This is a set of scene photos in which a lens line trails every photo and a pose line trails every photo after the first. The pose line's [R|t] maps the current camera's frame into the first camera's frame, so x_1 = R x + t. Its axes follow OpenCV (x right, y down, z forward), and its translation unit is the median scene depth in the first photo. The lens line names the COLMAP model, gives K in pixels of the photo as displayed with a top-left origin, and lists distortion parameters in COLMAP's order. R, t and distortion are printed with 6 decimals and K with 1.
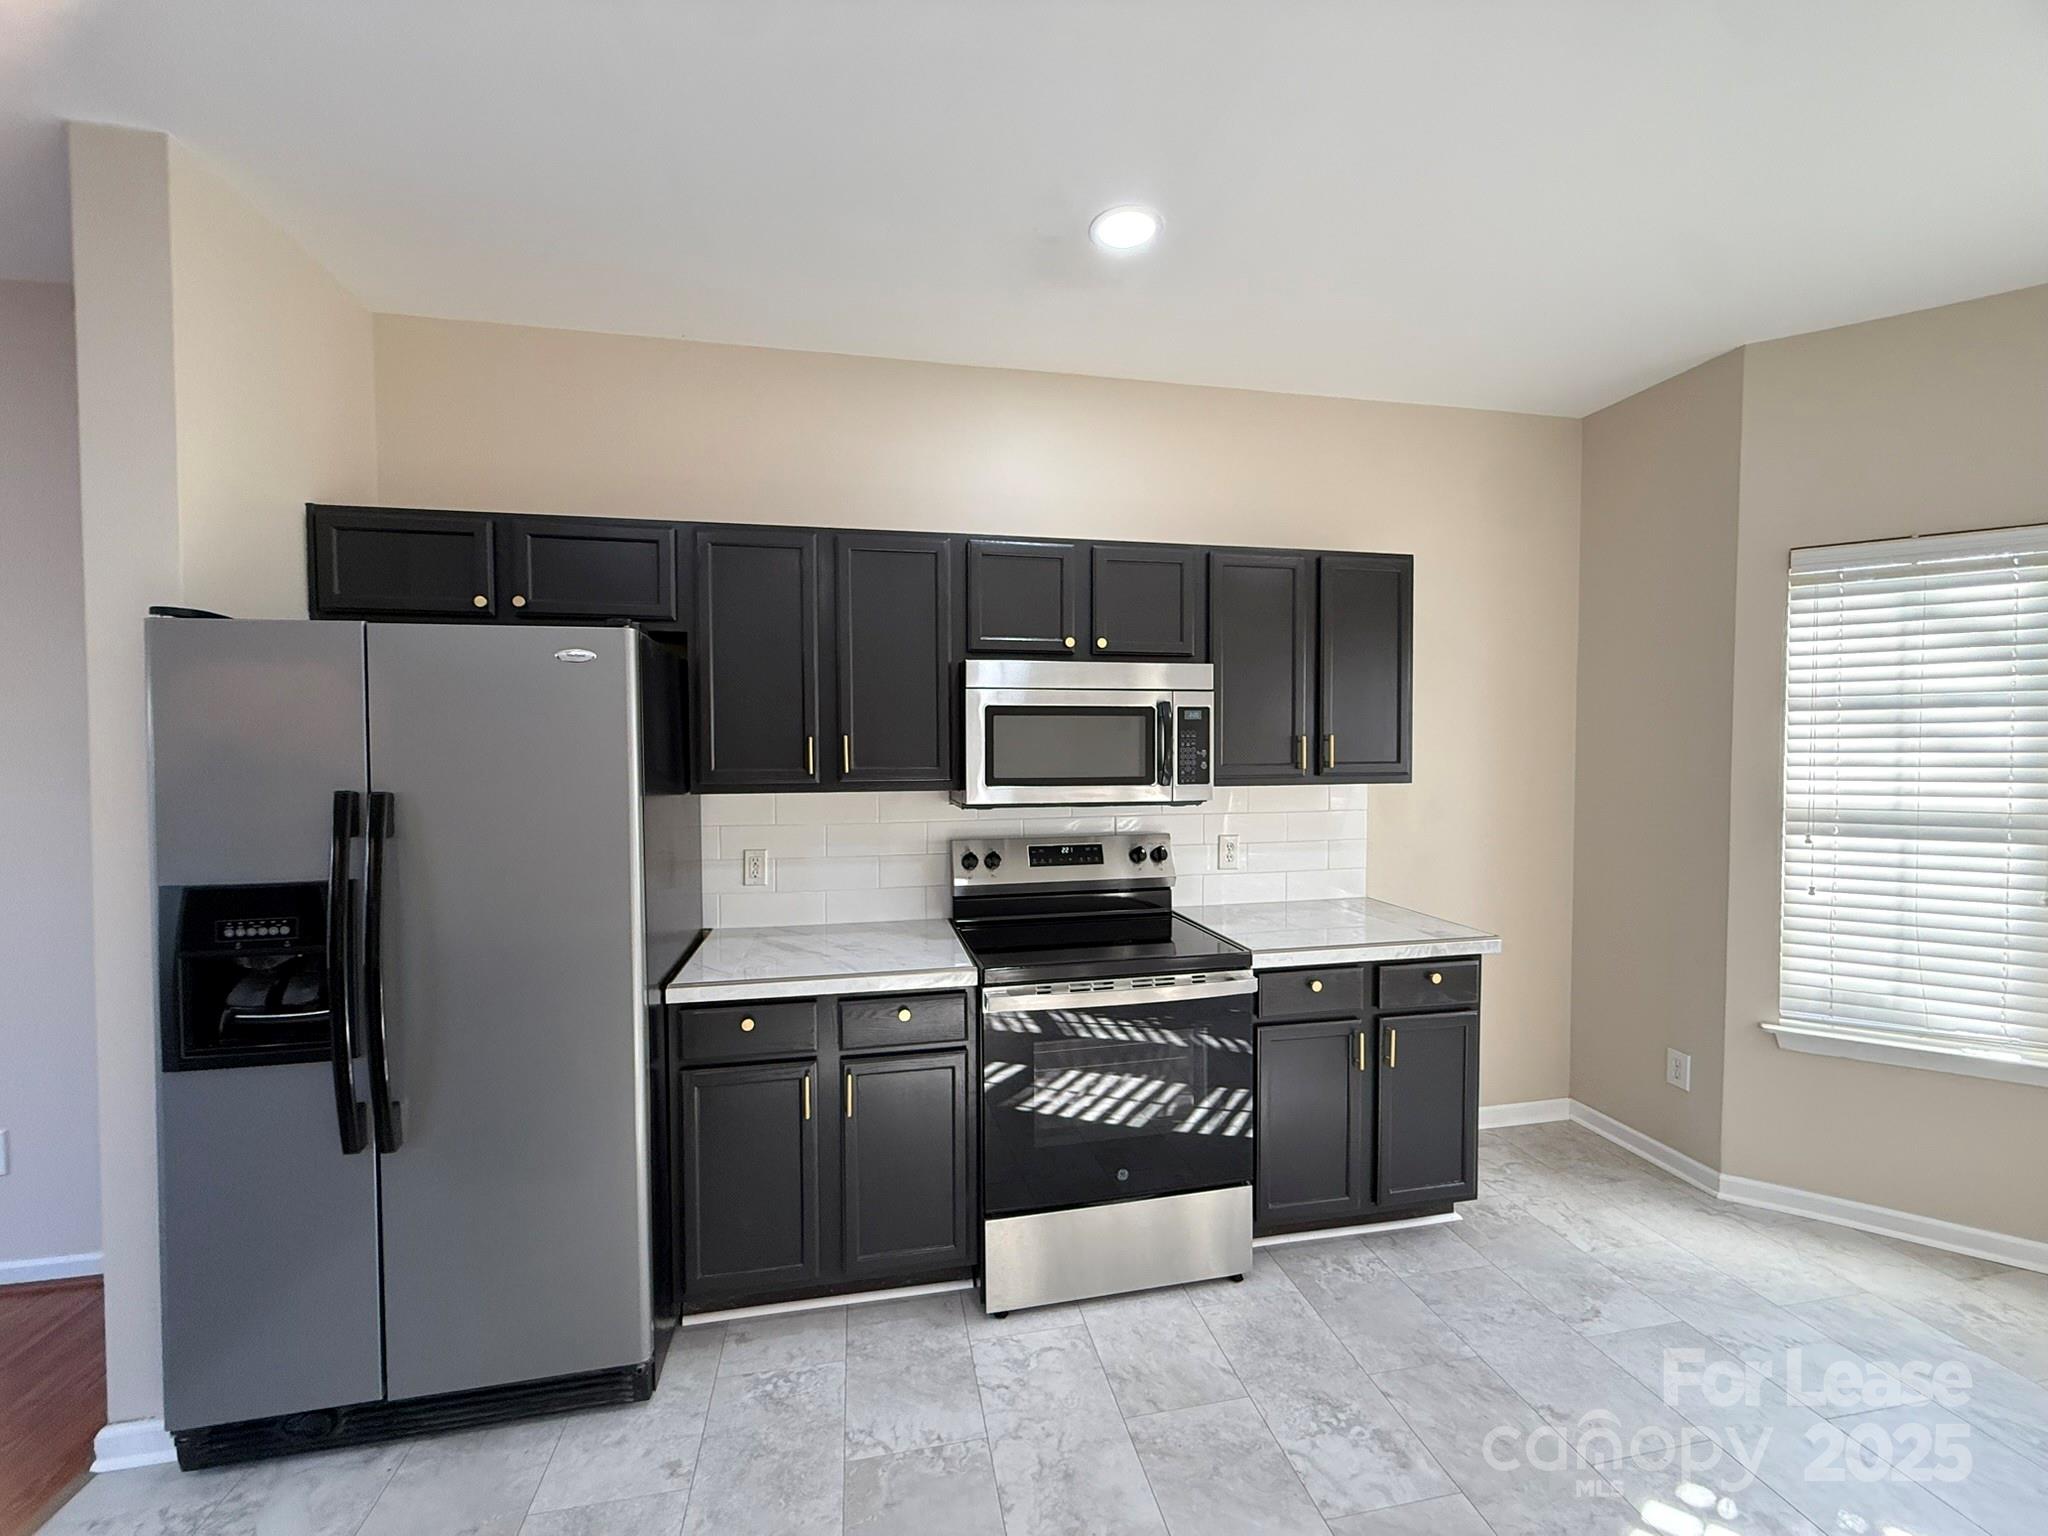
lens RADIAL K [[810.0, 0, 1017.8], [0, 810.0, 768.9], [0, 0, 1]] dist [0.001066, -0.000197]
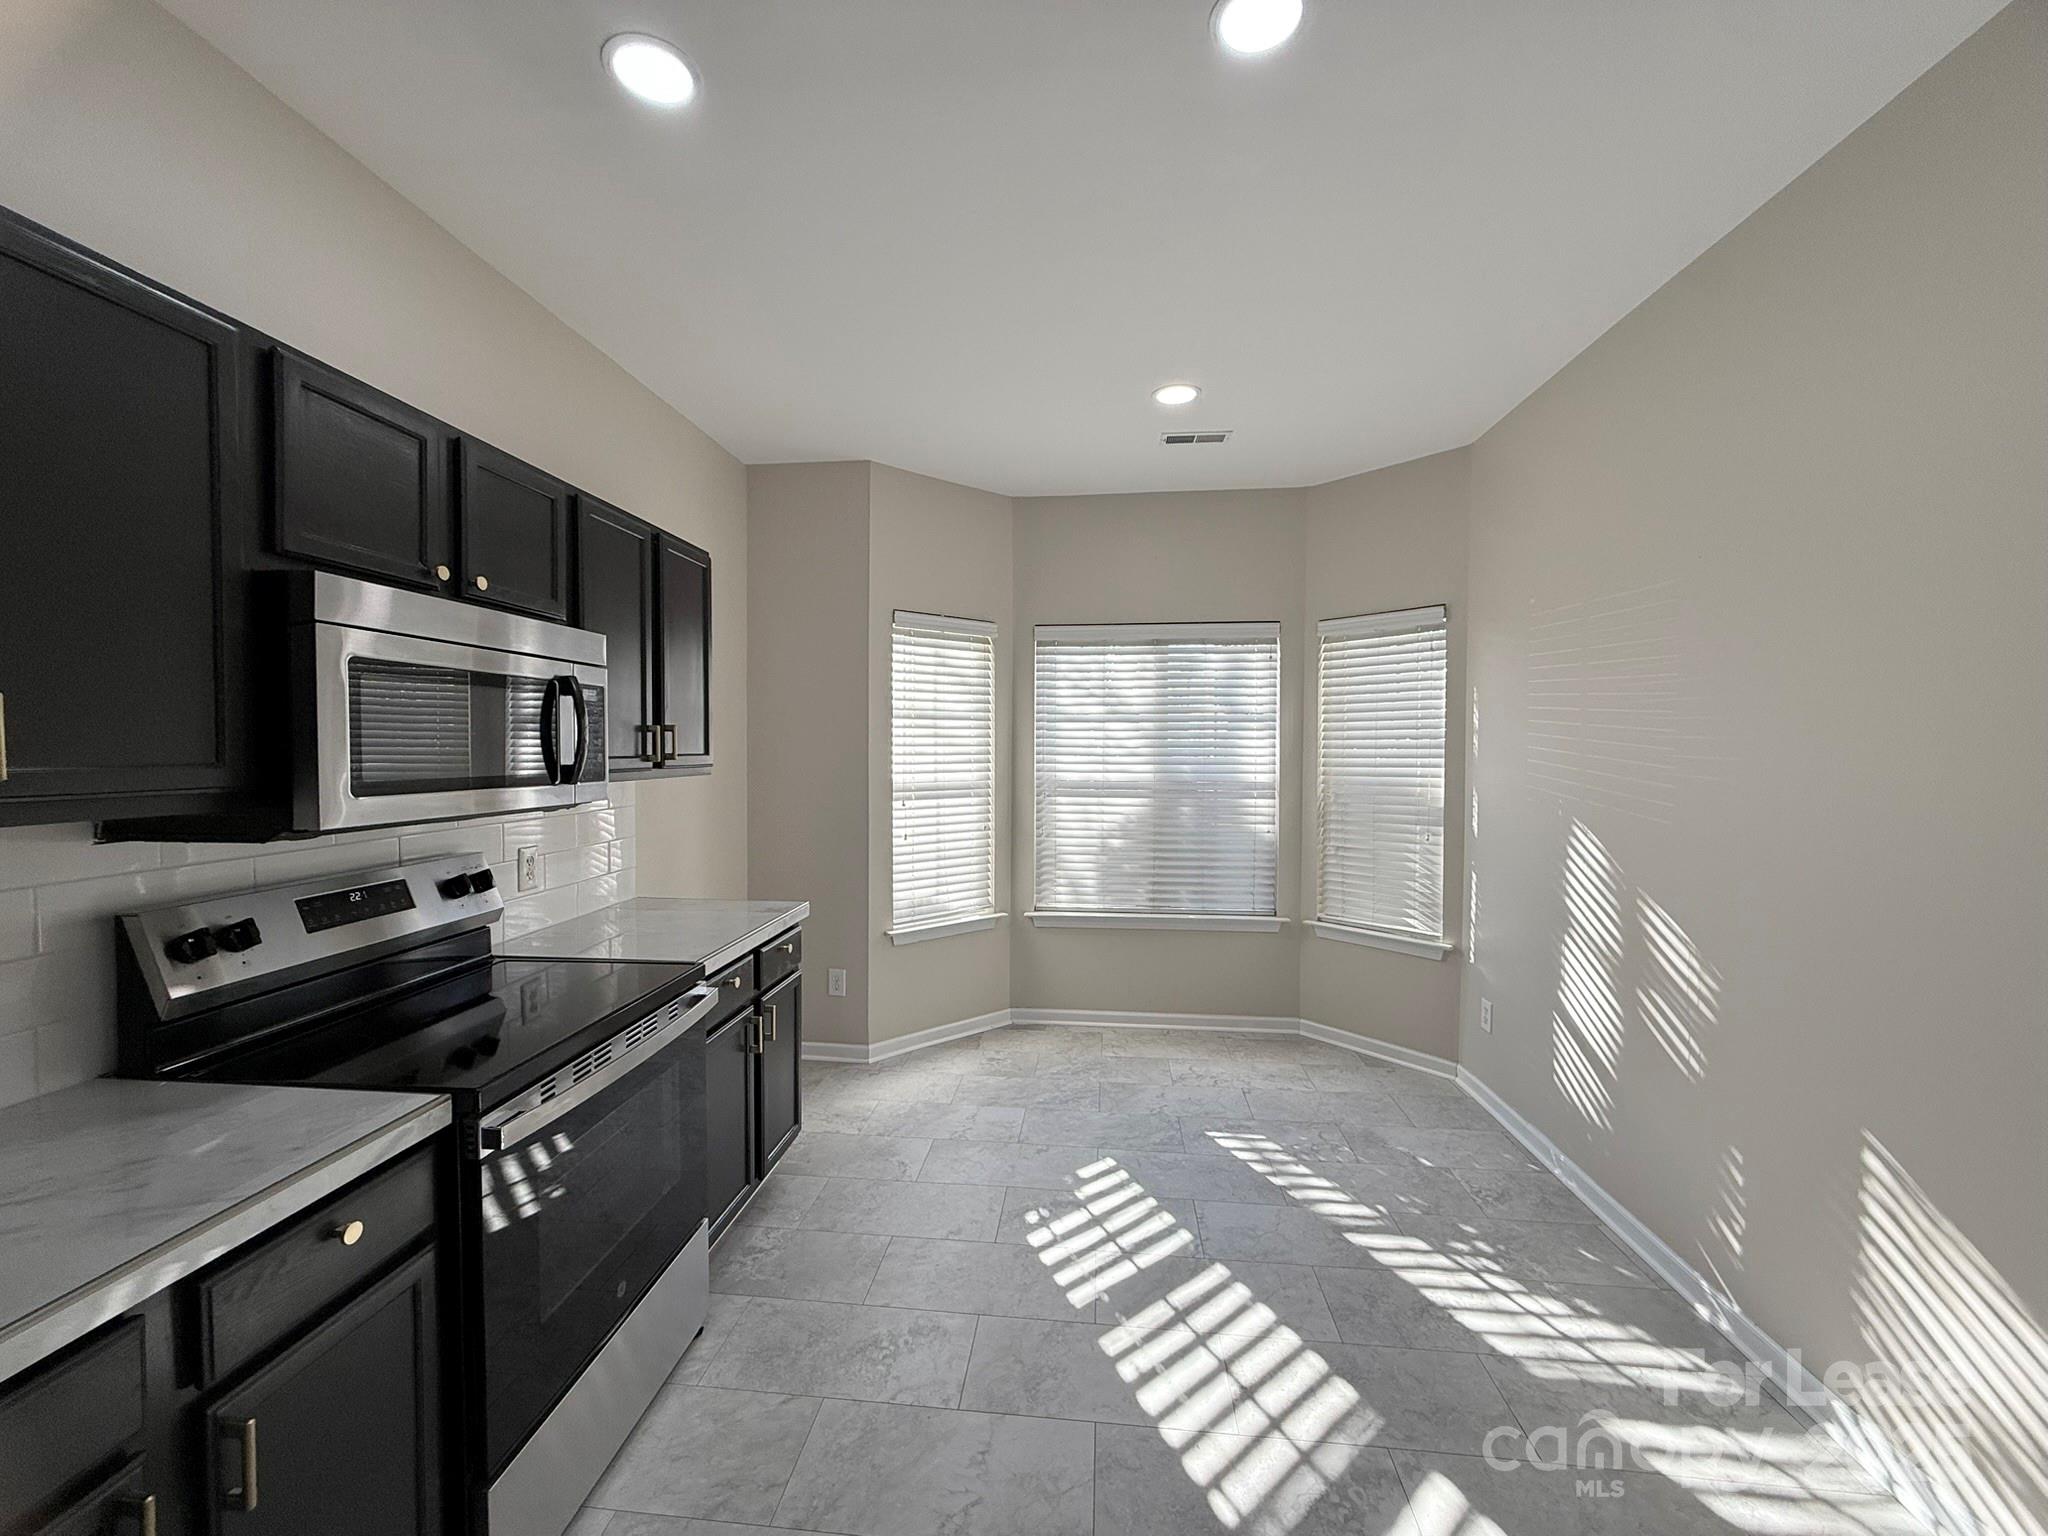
lens RADIAL K [[810.0, 0, 1017.8], [0, 810.0, 768.9], [0, 0, 1]] dist [0.001066, -0.000197]
pose [[0.300308, -0.021083, 0.953609, -0.425576], [0.022596, 0.999632, 0.014984, 0.004084], [-0.953575, 0.017048, 0.300674, 0.355722]]
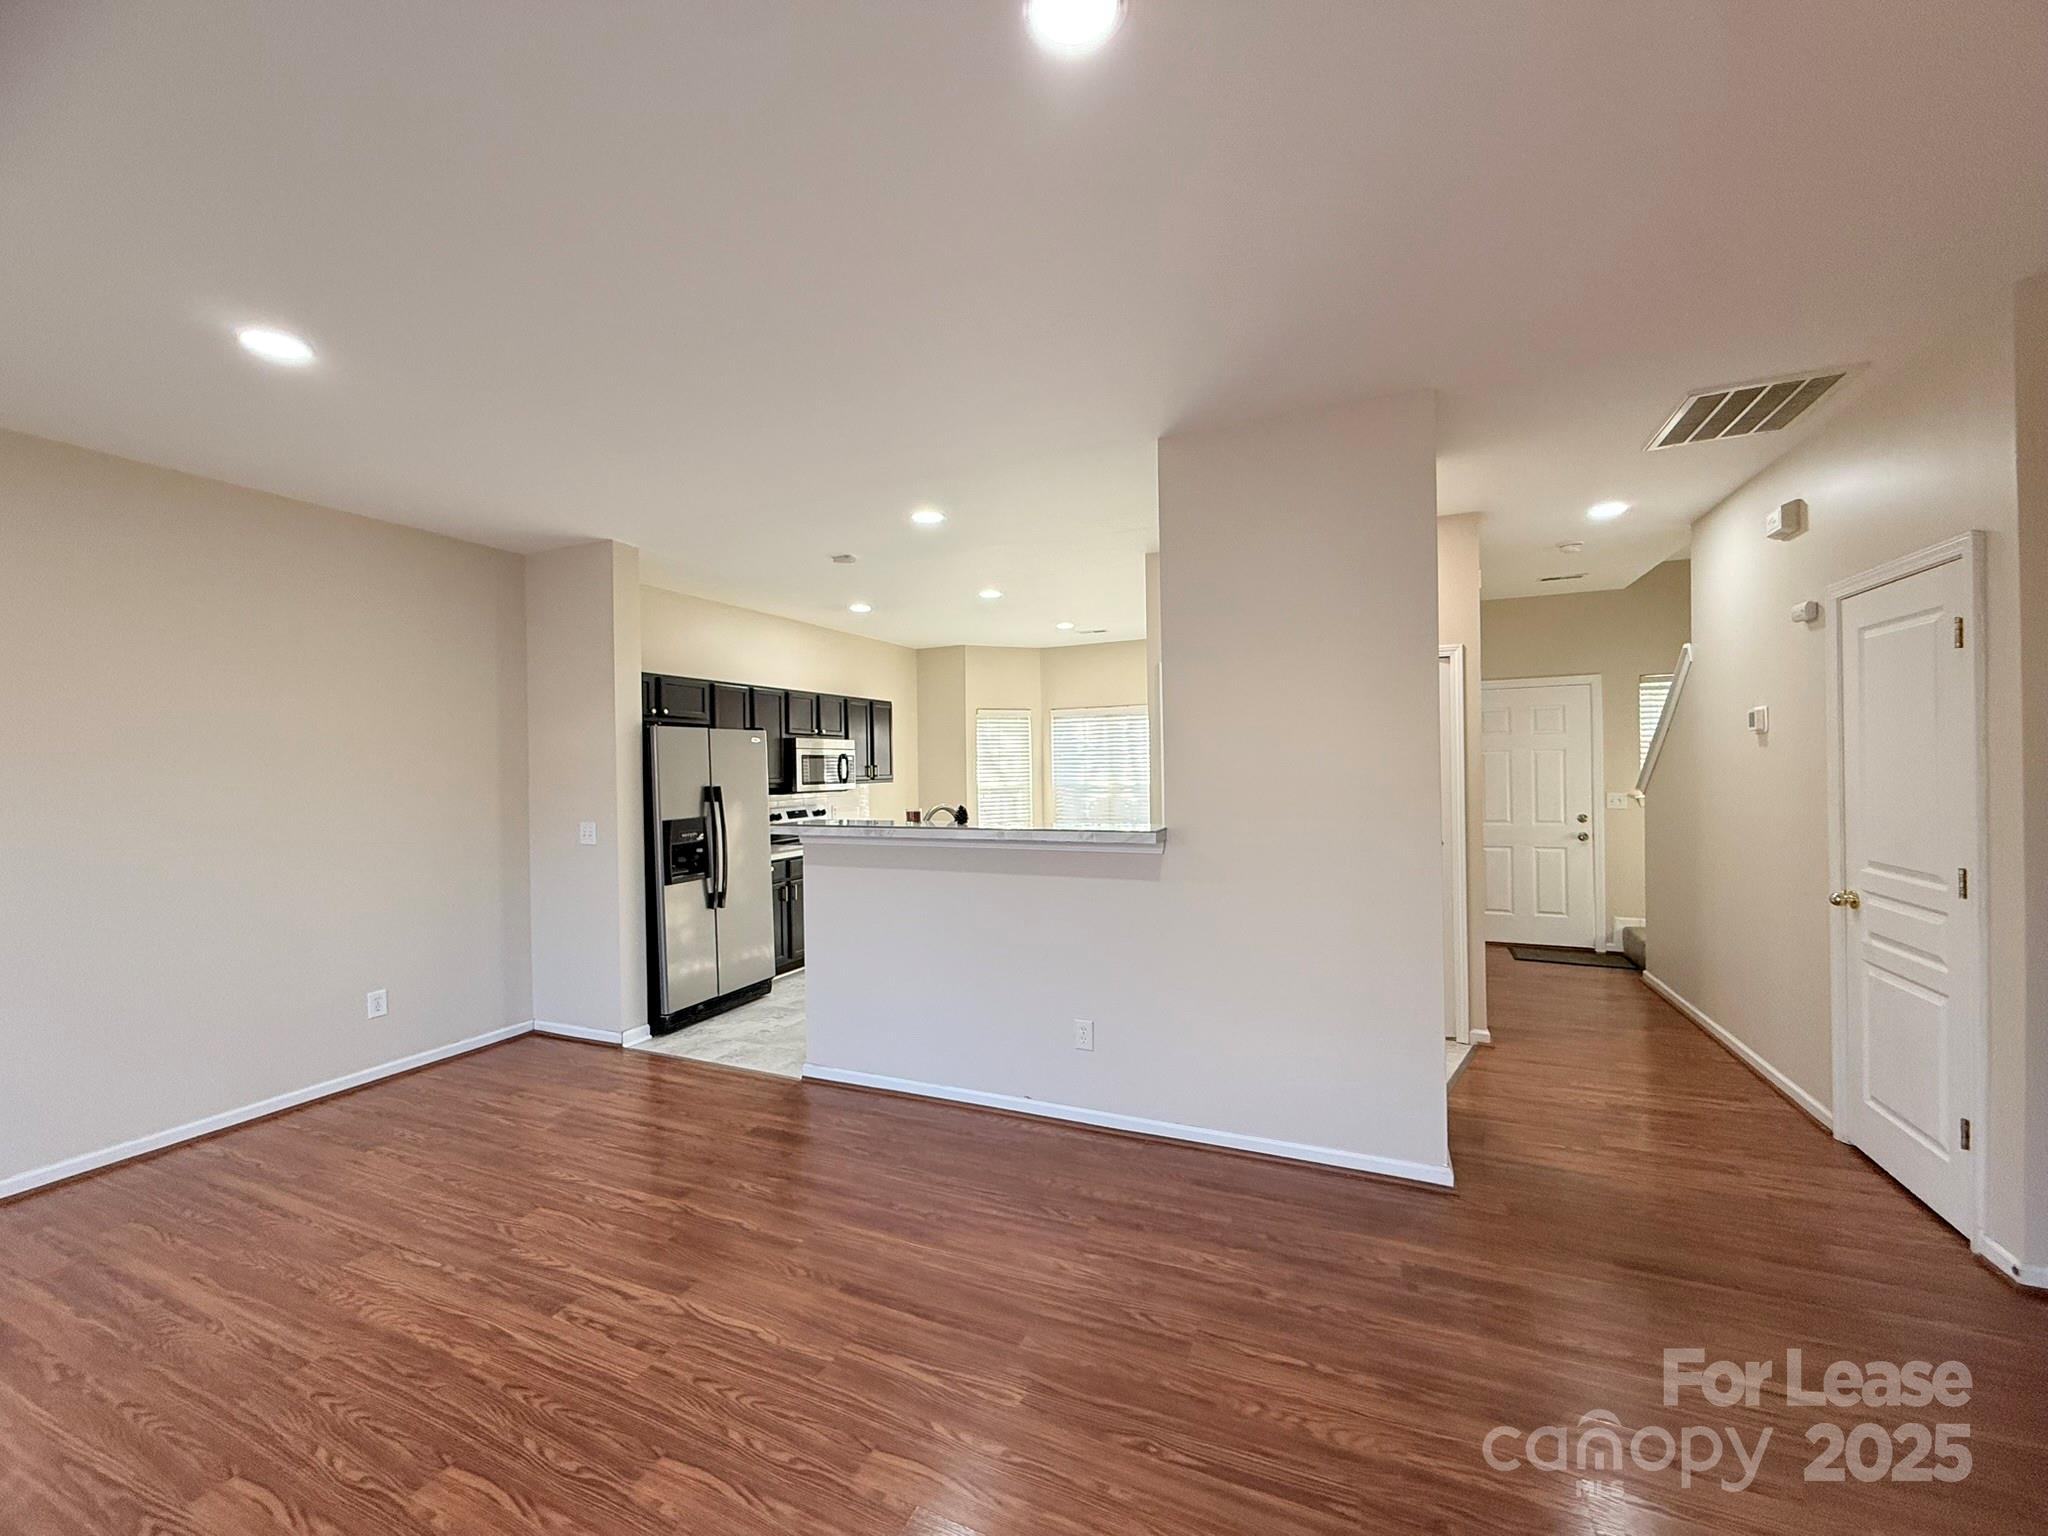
lens RADIAL K [[810.0, 0, 1017.8], [0, 810.0, 768.9], [0, 0, 1]] dist [0.001066, -0.000197]
pose [[0.578217, -0.009046, 0.815833, -1.741669], [0.038511, 0.999127, -0.016217, 0.038434], [-0.814974, 0.040796, 0.578060, -1.096595]]
